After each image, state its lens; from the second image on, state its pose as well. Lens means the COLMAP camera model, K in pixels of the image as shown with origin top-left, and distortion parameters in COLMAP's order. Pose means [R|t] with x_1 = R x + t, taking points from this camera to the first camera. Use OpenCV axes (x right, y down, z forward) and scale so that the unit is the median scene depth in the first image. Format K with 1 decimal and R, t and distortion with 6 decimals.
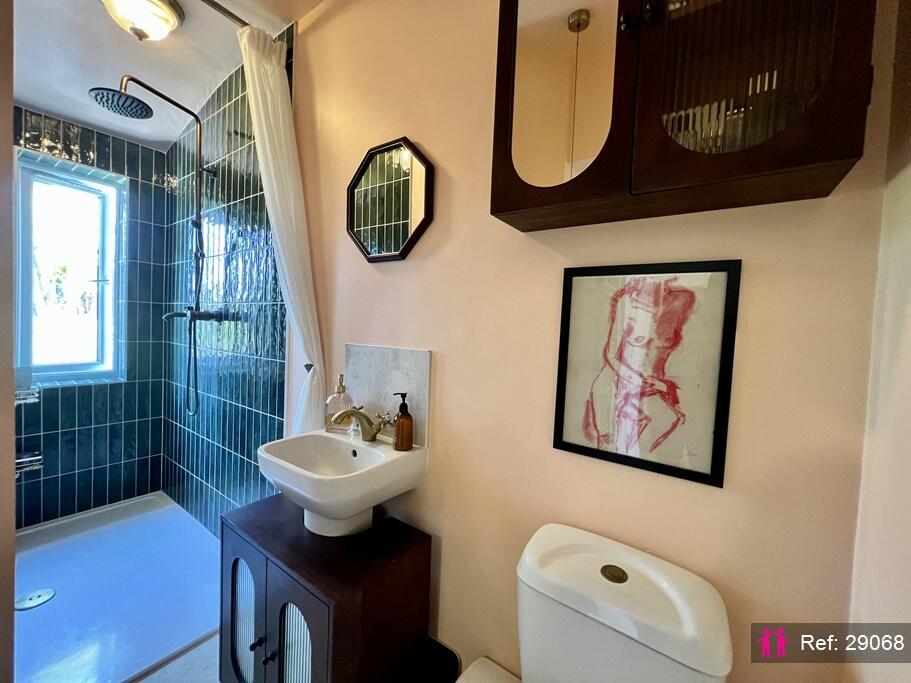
lens RADIAL K [[365.4, 0, 455.3], [0, 365.4, 339.4], [0, 0, 1]] dist [-0.000967, -0.000302]
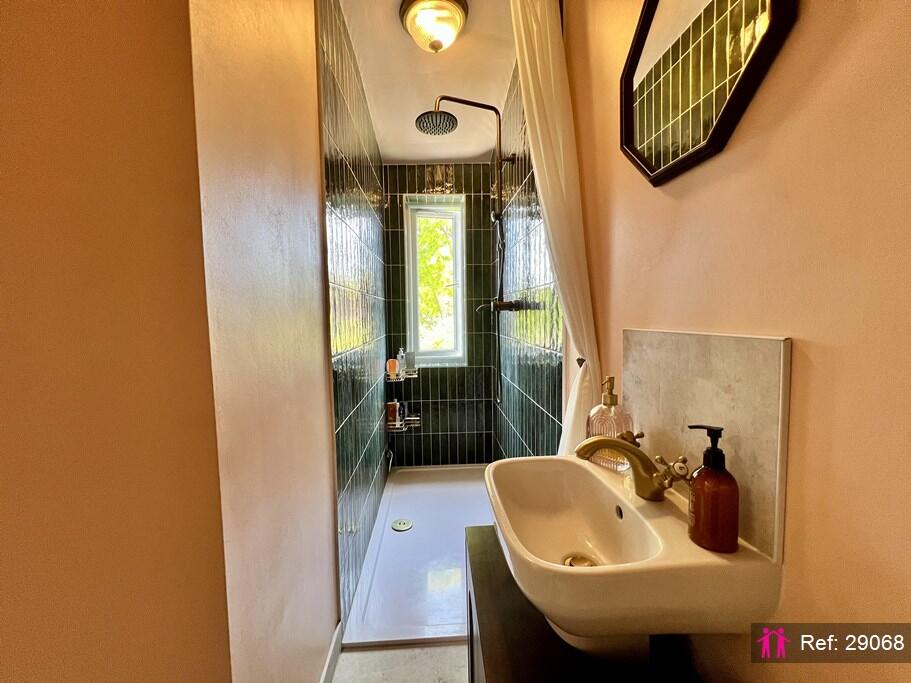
lens RADIAL K [[365.4, 0, 454.3], [0, 365.4, 337.5], [0, 0, 1]] dist [-0.000967, -0.000302]
pose [[0.624917, -0.000613, -0.780691, 0.015358], [0.010611, 0.999914, 0.007708, 0.019365], [0.780619, -0.013100, 0.624870, 0.372258]]
